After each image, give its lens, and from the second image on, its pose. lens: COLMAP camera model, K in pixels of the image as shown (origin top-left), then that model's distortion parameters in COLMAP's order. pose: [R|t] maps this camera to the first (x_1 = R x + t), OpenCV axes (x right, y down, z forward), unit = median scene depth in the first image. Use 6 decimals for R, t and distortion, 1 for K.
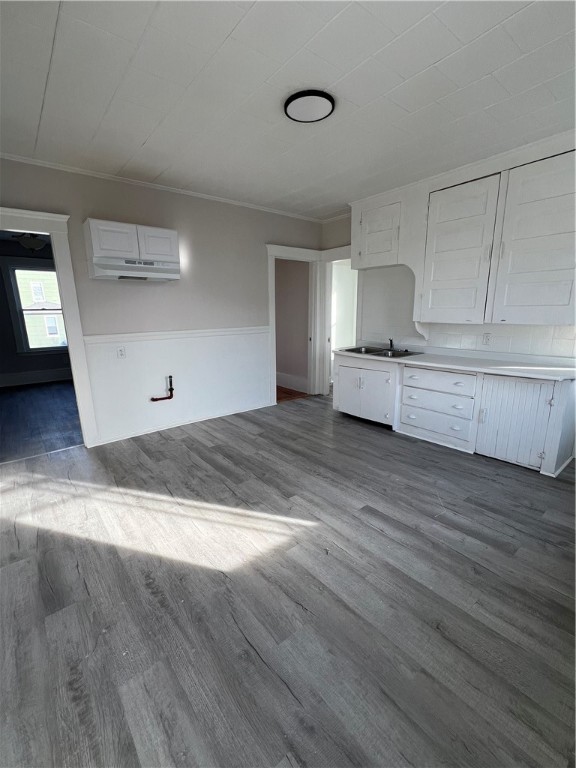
lens RADIAL K [[338.0, 0, 288.0], [0, 338.0, 384.0], [0, 0, 1]] dist [-0.000096, -0.000001]
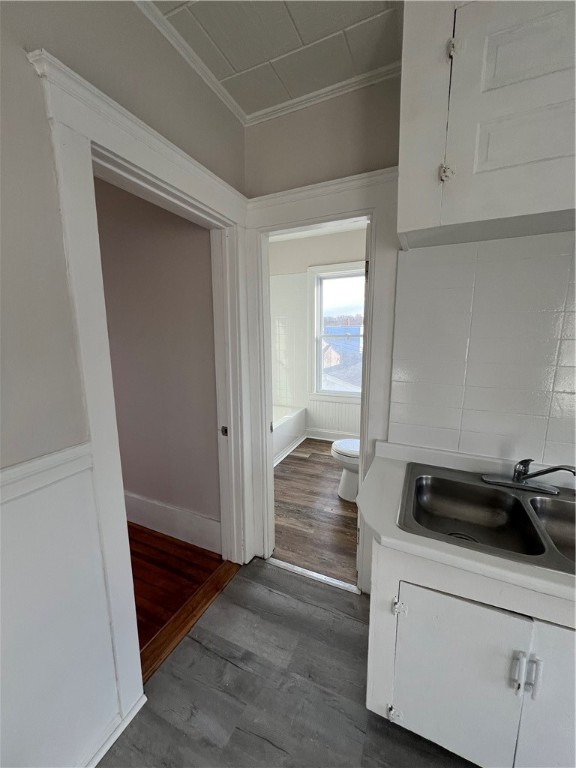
lens RADIAL K [[306.3, 0, 288.0], [0, 306.3, 384.0], [0, 0, 1]] dist [0.000218, -0.000013]
pose [[0.890680, -0.067859, 0.449537, -0.022876], [0.089804, 0.995576, -0.027645, -0.177996], [-0.445673, 0.064993, 0.892834, 0.691719]]
